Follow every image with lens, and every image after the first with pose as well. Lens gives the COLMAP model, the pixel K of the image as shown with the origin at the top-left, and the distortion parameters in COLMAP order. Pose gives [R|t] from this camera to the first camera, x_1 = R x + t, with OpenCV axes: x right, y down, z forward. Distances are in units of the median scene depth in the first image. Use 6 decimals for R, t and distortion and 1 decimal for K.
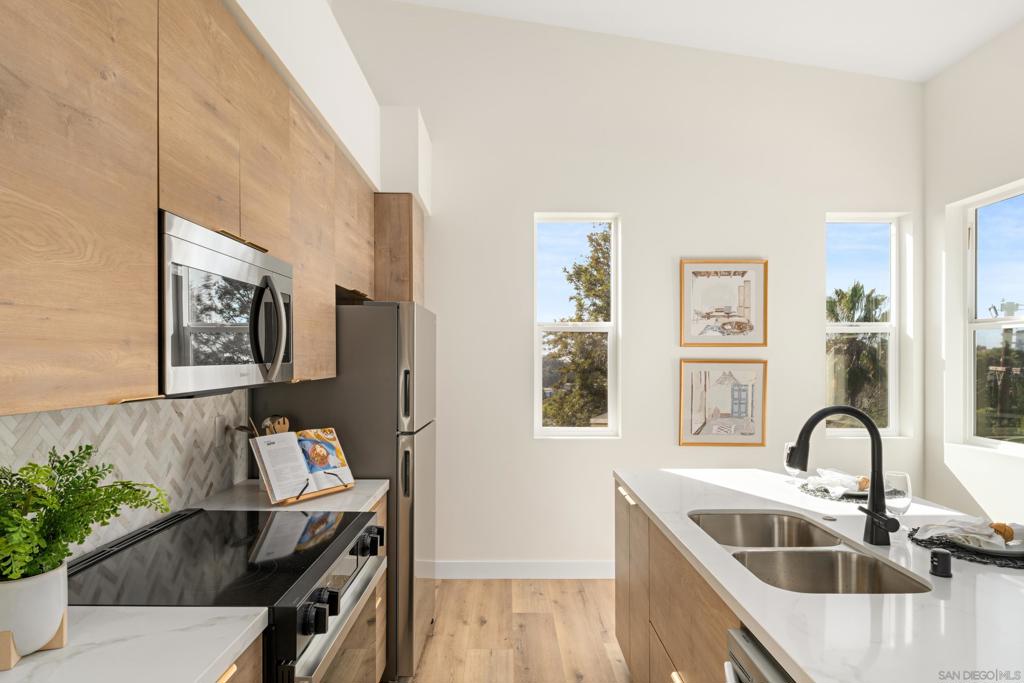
lens RADIAL K [[588.1, 0, 507.1], [0, 588.1, 361.7], [0, 0, 1]] dist [0.002167, -0.000076]
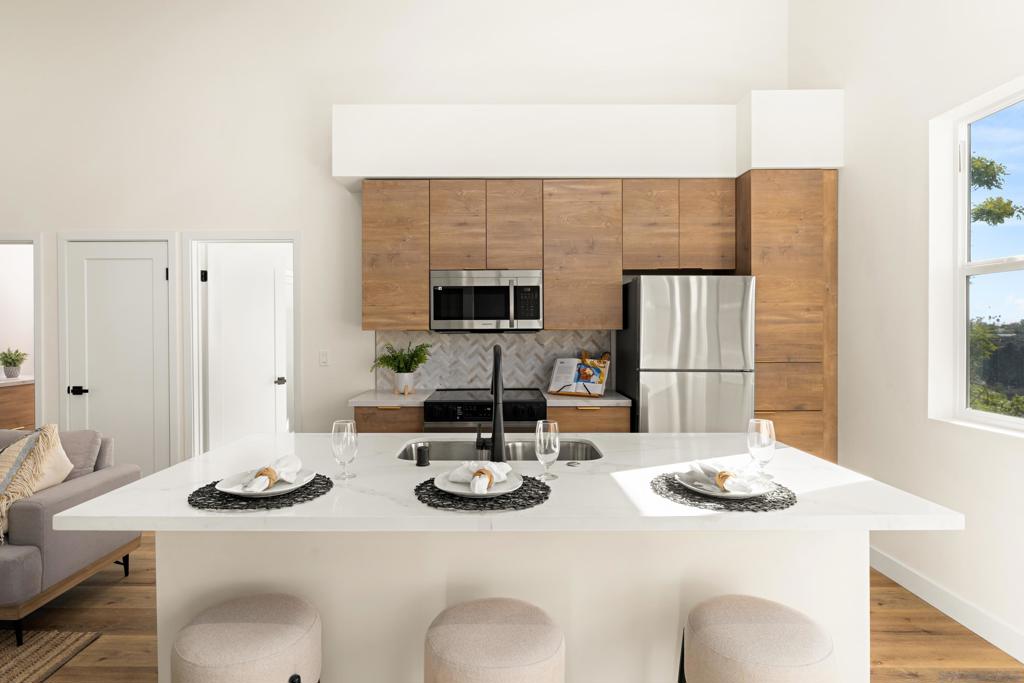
lens RADIAL K [[536.2, 0, 494.2], [0, 536.2, 337.2], [0, 0, 1]] dist [-0.004600, -0.000963]
pose [[-0.008722, 0.013151, -0.999875, 1.198067], [-0.004529, 0.999903, 0.013191, 0.031440], [0.999952, 0.004643, -0.008662, 0.717110]]
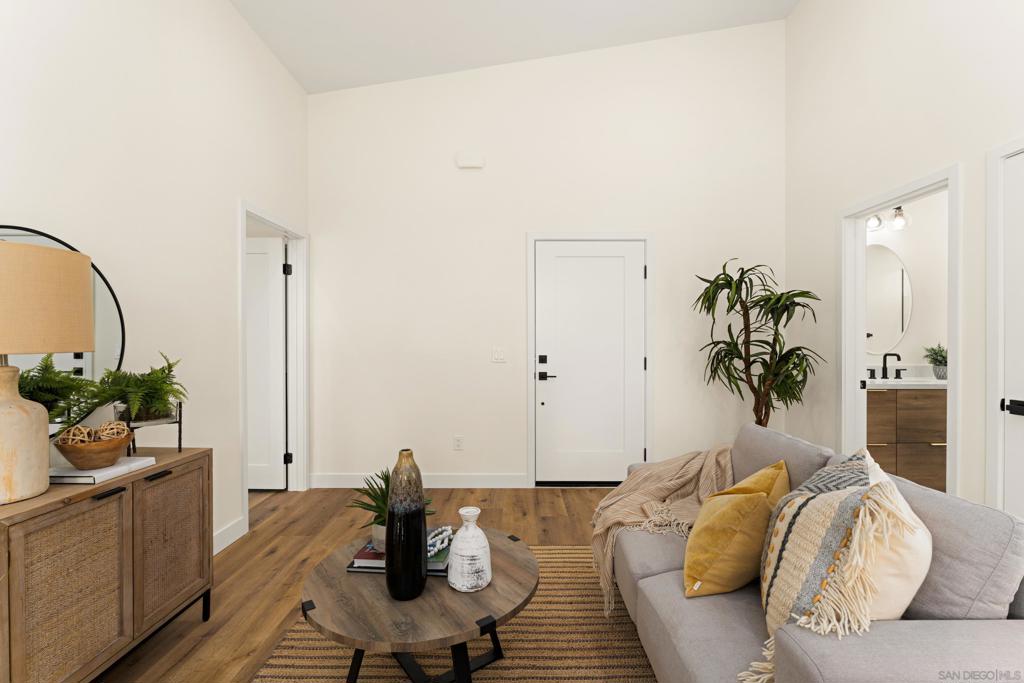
lens RADIAL K [[451.5, 0, 512.0], [0, 451.5, 341.5], [0, 0, 1]] dist [-0.001081, -0.000159]
pose [[-0.999999, 0.001309, -0.000706, 0.457955], [0.001307, 0.999996, 0.002625, 0.102504], [0.000710, 0.002624, -0.999996, 0.214789]]
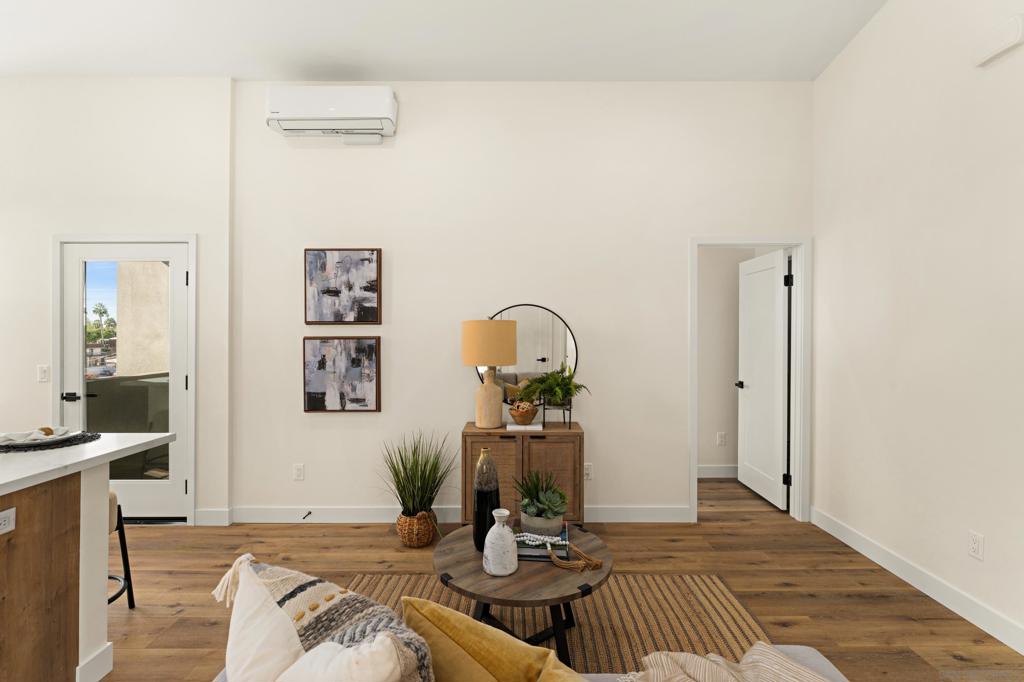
lens RADIAL K [[474.1, 0, 516.0], [0, 474.1, 331.5], [0, 0, 1]] dist [-0.000801, -0.000452]
pose [[-0.000961, 0.006264, 0.999980, -0.289916], [0.006063, 0.999962, -0.006258, 0.030225], [-0.999981, 0.006056, -0.000999, -0.420593]]
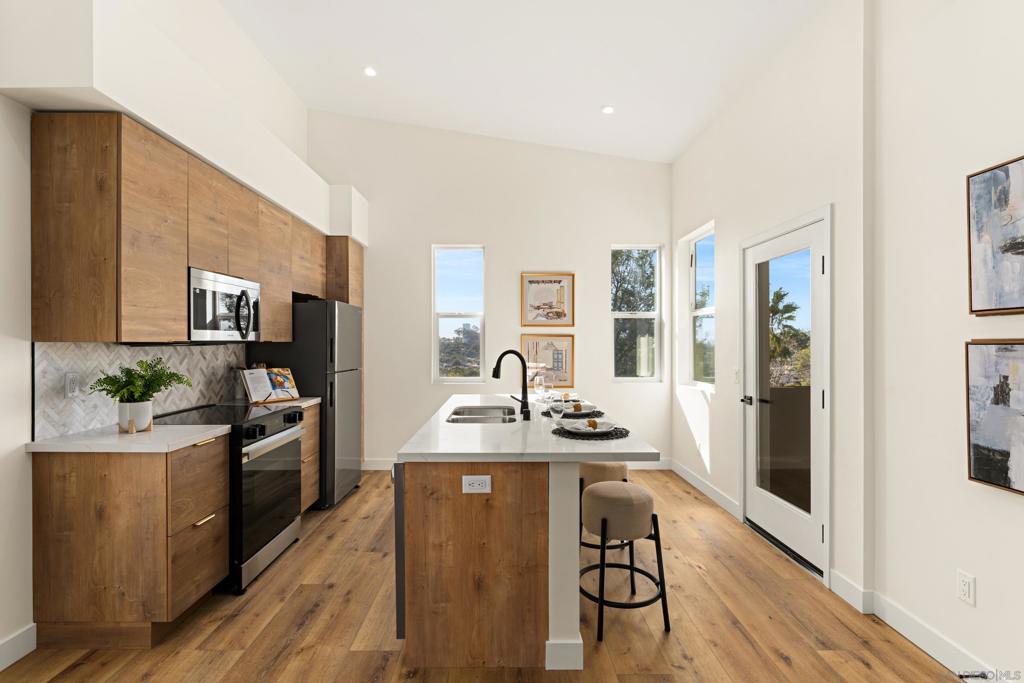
lens RADIAL K [[489.9, 0, 504.5], [0, 489.9, 343.4], [0, 0, 1]] dist [-0.002663, 0.000045]
pose [[0.999995, -0.001802, 0.002483, 0.395102], [0.001811, 0.999991, -0.003813, 0.041196], [-0.002476, 0.003818, 0.999990, -0.572509]]
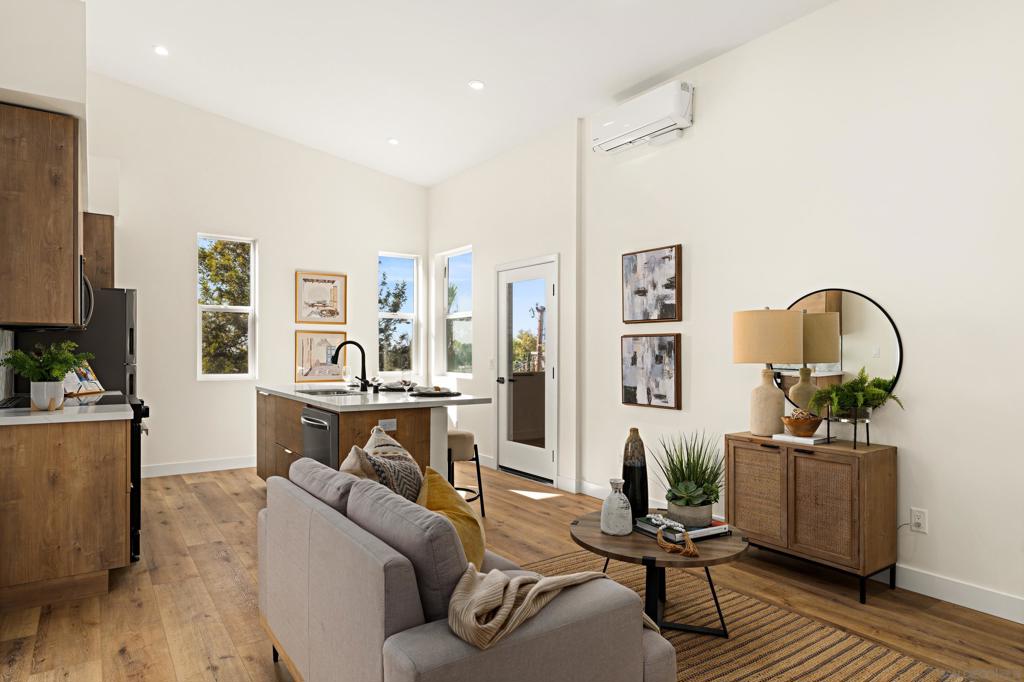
lens RADIAL K [[598.8, 0, 512.6], [0, 598.8, 347.5], [0, 0, 1]] dist [-0.000416, 0.000378]
pose [[0.817428, 0.005960, 0.576000, -0.289699], [-0.001260, 0.999963, -0.008559, 0.092280], [-0.576029, 0.006271, 0.817405, -1.193300]]
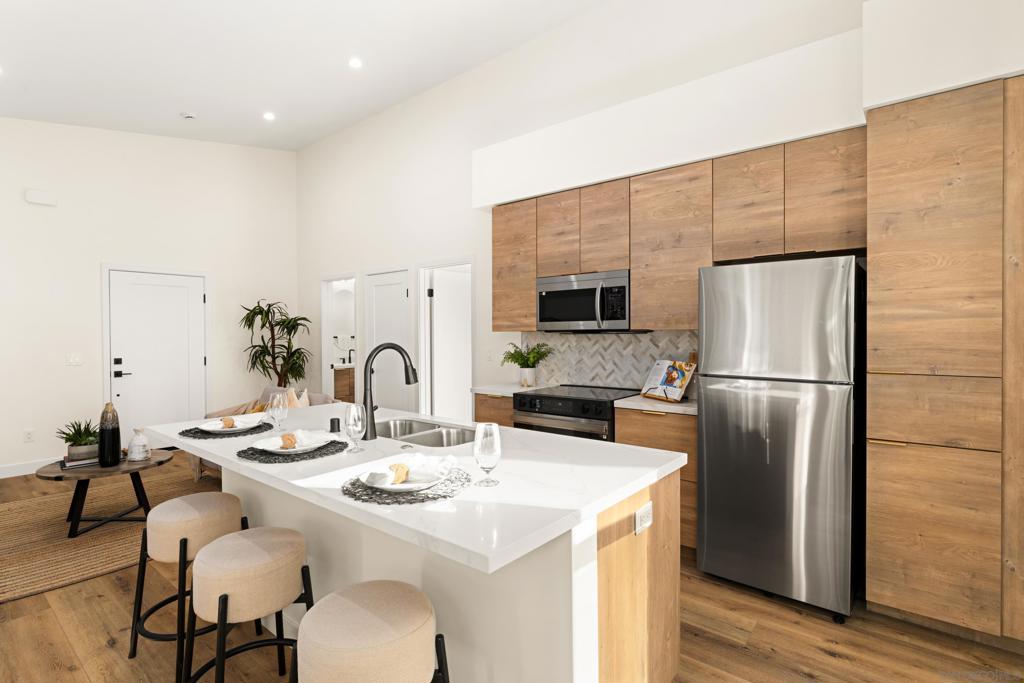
lens RADIAL K [[497.4, 0, 512.0], [0, 497.4, 341.5], [0, 0, 1]] dist [0.001255, 0.000232]
pose [[-0.633151, 0.016892, -0.773844, 0.965806], [0.000670, 0.999773, 0.021276, 0.031746], [0.774028, 0.012952, -0.633019, 1.462605]]
